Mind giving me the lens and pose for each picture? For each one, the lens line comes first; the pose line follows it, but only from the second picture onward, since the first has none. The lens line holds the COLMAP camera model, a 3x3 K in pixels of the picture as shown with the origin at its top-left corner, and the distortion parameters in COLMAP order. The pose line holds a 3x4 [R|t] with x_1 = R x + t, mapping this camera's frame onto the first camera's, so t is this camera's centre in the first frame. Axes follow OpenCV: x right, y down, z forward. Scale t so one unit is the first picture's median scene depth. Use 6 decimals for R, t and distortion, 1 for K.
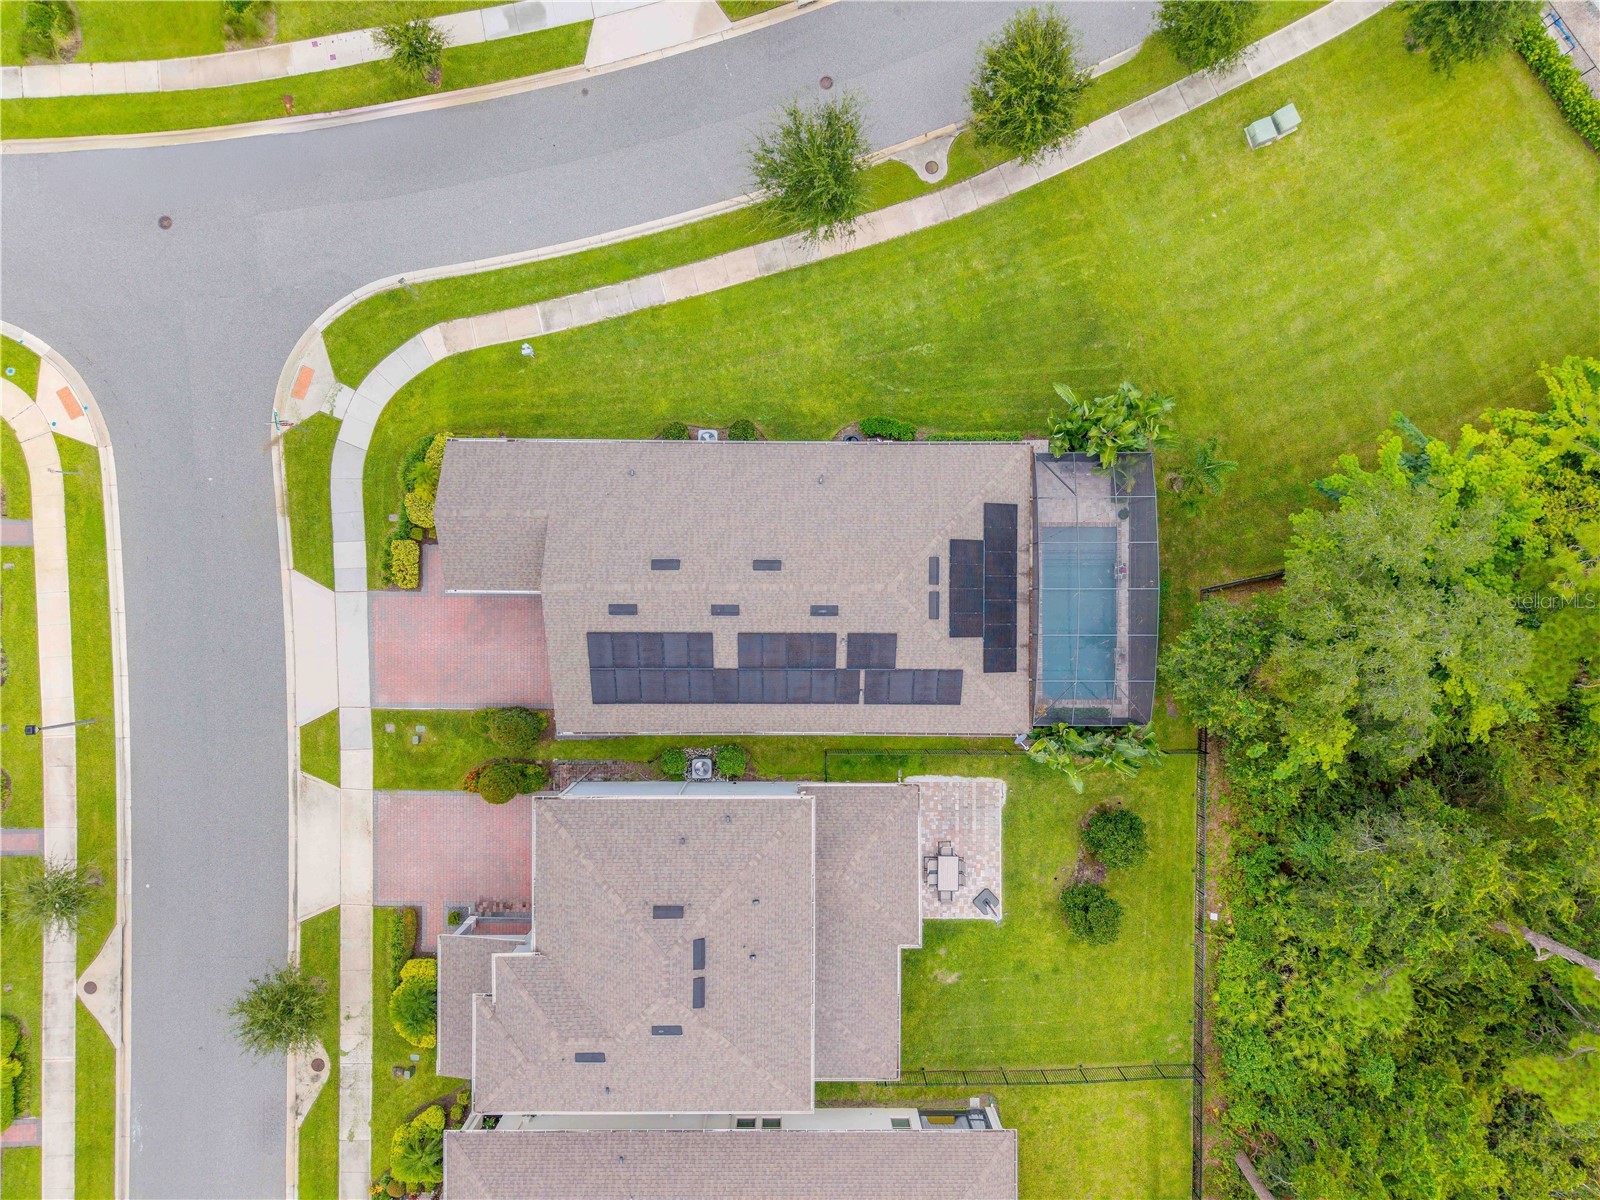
lens RADIAL K [[1073.9, 0, 800.3], [0, 1073.9, 603.7], [0, 0, 1]] dist [0.008742, -0.005539]
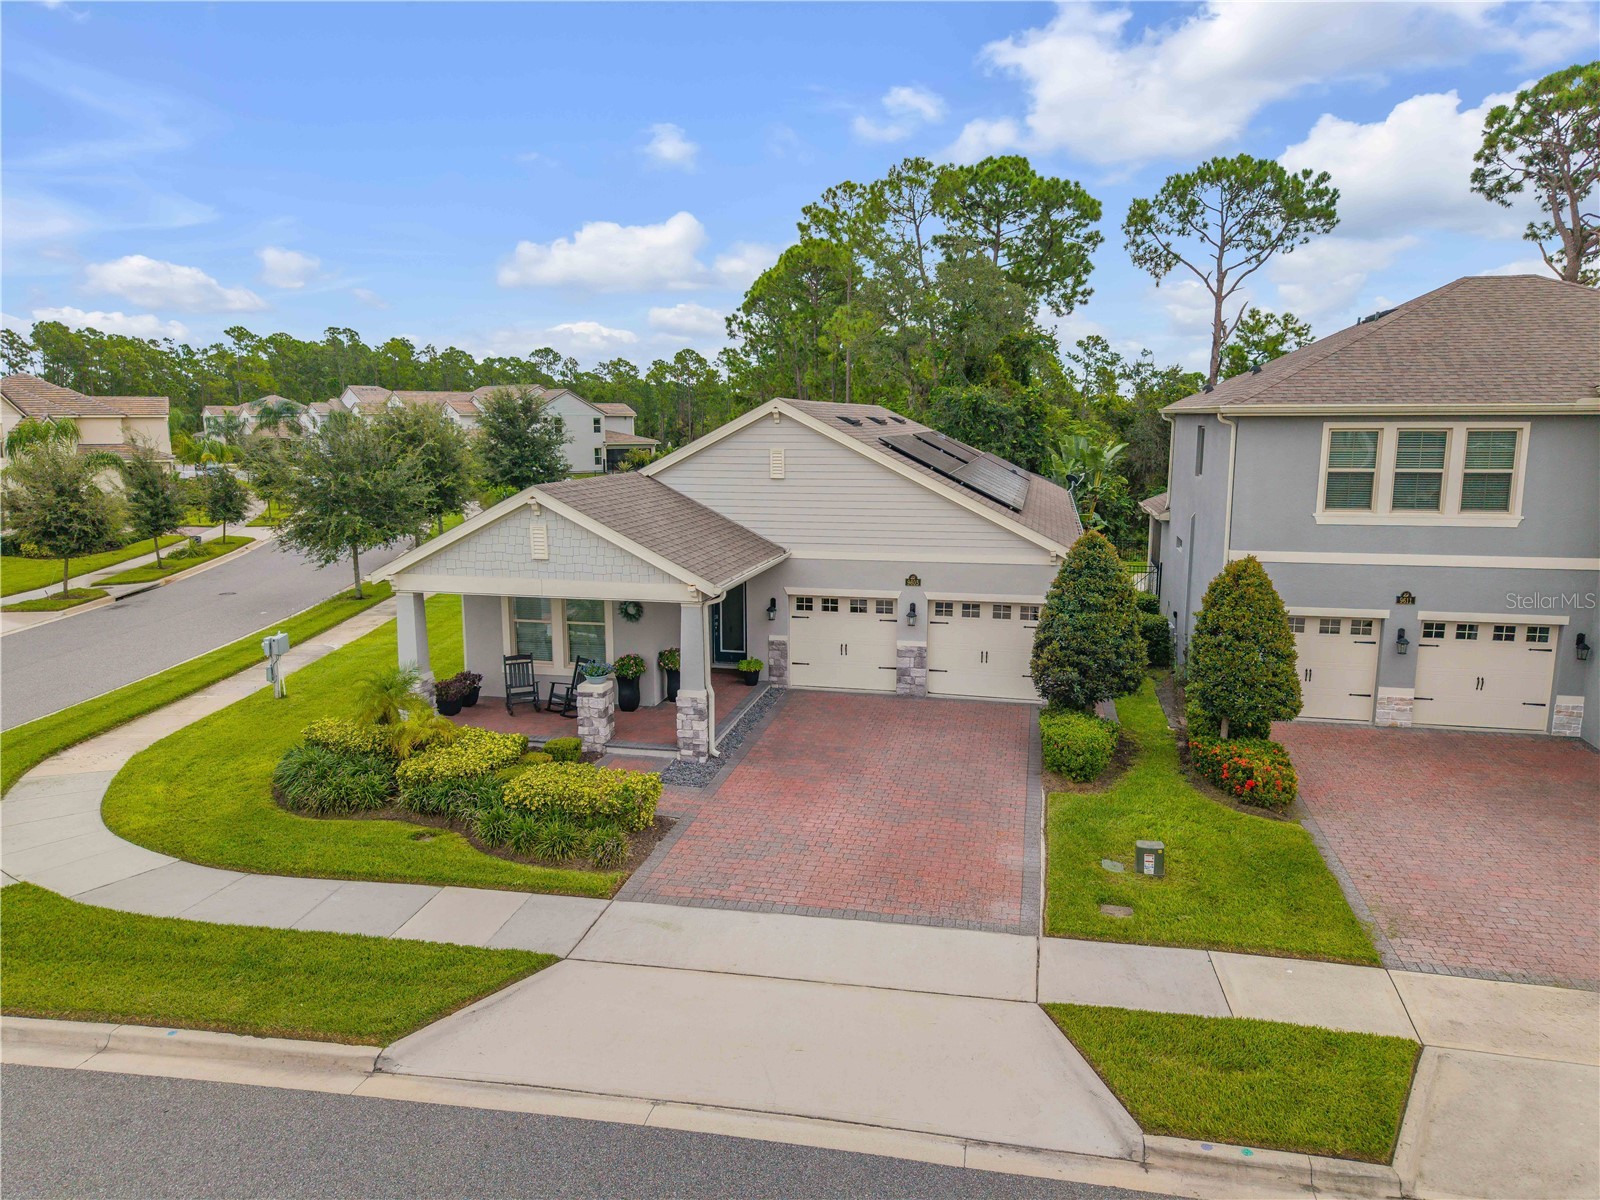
lens RADIAL K [[1073.9, 0, 800.3], [0, 1073.9, 603.7], [0, 0, 1]] dist [0.008742, -0.005539]
pose [[0.215472, -0.171317, 0.961365, -0.646161], [0.976508, 0.035740, -0.212497, 0.092015], [0.002045, 0.984567, 0.174993, 0.875429]]
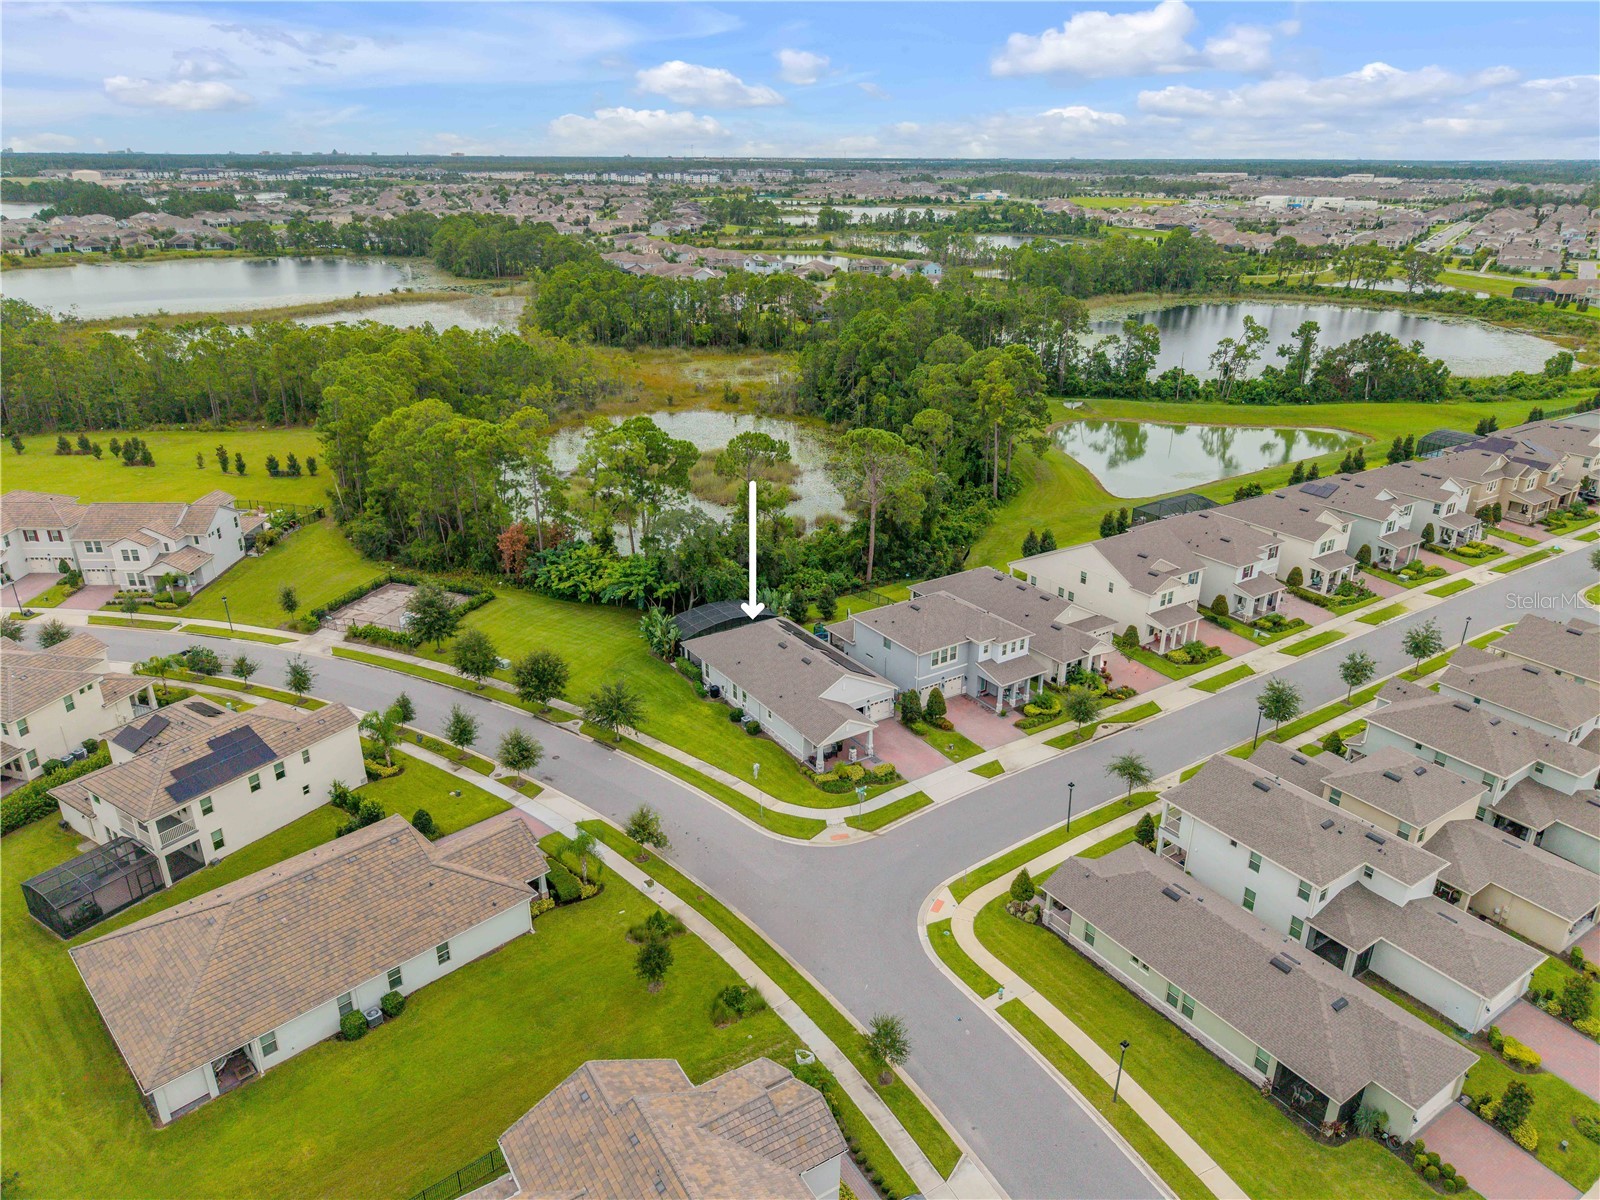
lens RADIAL K [[1076.2, 0, 793.5], [0, 1076.2, 596.0], [0, 0, 1]] dist [0.047672, -0.054149]
pose [[-0.553455, -0.320363, 0.768801, -1.628289], [0.832870, -0.208558, 0.512671, -1.074065], [-0.003901, 0.924052, 0.382248, -0.016456]]
